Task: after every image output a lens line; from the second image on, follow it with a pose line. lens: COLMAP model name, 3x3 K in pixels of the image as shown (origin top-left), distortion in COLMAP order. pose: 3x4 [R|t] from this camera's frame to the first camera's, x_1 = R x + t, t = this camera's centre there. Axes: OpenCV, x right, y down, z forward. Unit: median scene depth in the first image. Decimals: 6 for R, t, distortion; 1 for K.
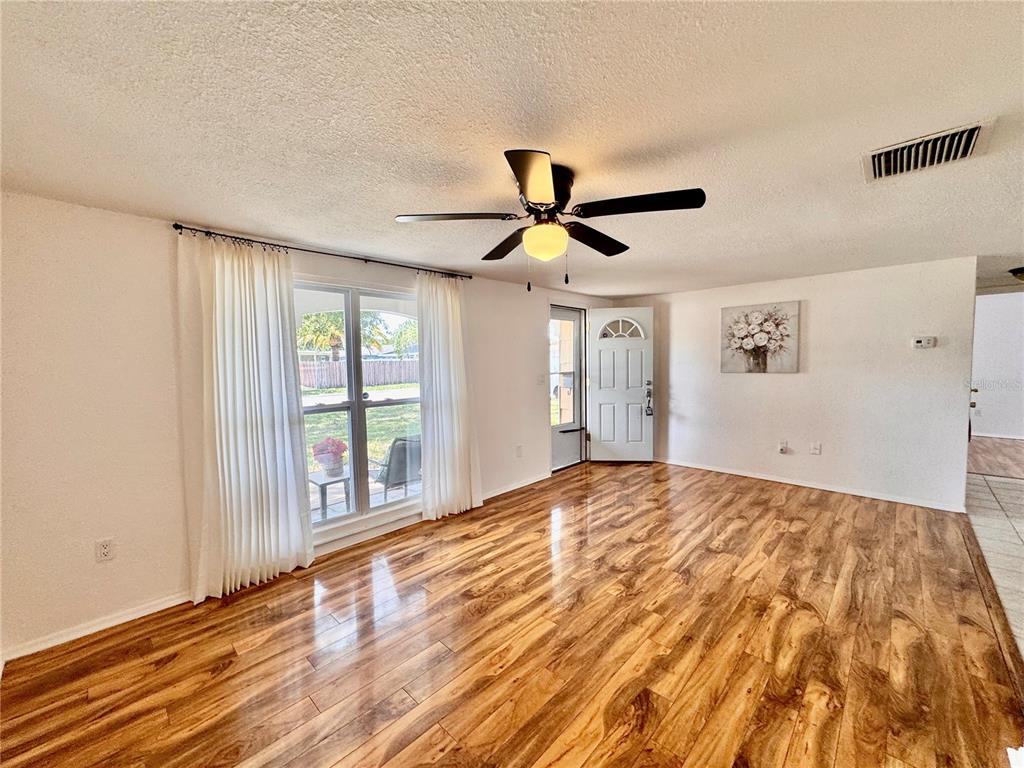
lens RADIAL K [[410.2, 0, 513.7], [0, 410.2, 381.4], [0, 0, 1]] dist [-0.000478, -0.000339]
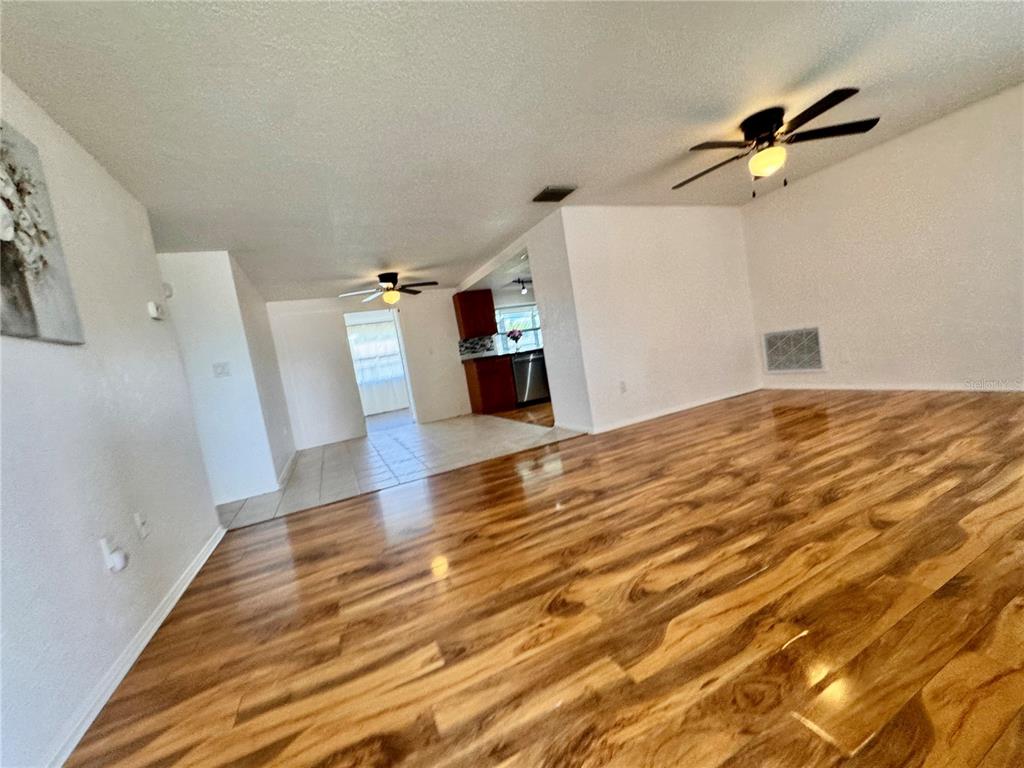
lens RADIAL K [[410.2, 0, 515.6], [0, 410.2, 387.6], [0, 0, 1]] dist [-0.000478, -0.000339]
pose [[-0.918109, 0.133568, 0.373142, 0.285214], [0.192463, 0.973290, 0.125158, 0.066641], [-0.346458, 0.186725, -0.919293, 1.698998]]
